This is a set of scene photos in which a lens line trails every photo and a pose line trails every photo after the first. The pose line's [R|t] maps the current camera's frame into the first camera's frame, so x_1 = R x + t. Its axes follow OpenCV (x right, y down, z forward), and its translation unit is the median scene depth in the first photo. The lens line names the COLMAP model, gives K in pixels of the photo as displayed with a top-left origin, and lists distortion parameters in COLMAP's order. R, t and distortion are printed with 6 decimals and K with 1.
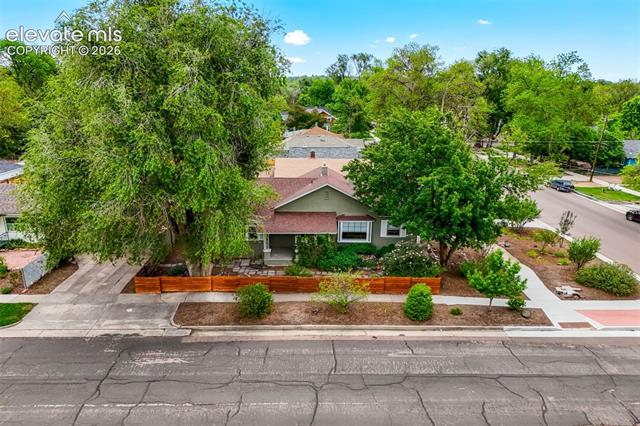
lens RADIAL K [[443.4, 0, 321.1], [0, 443.4, 213.2], [0, 0, 1]] dist [0.022996, -0.003503]
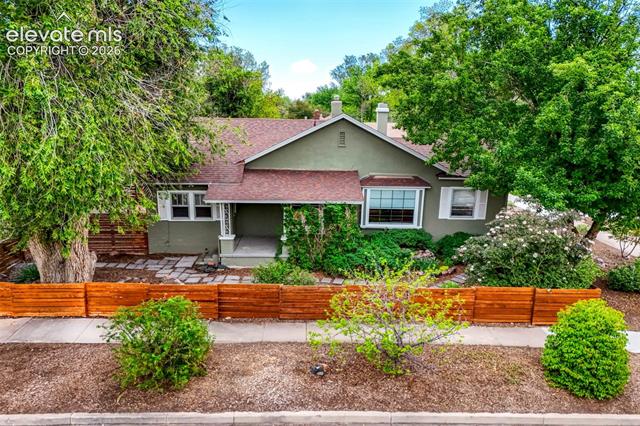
lens RADIAL K [[443.4, 0, 318.5], [0, 443.4, 212.7], [0, 0, 1]] dist [0.022996, -0.003503]
pose [[0.999884, 0.002220, -0.015041, -0.007707], [-0.003117, 0.998202, -0.059852, 0.087095], [0.014881, 0.059892, 0.998094, 0.490894]]
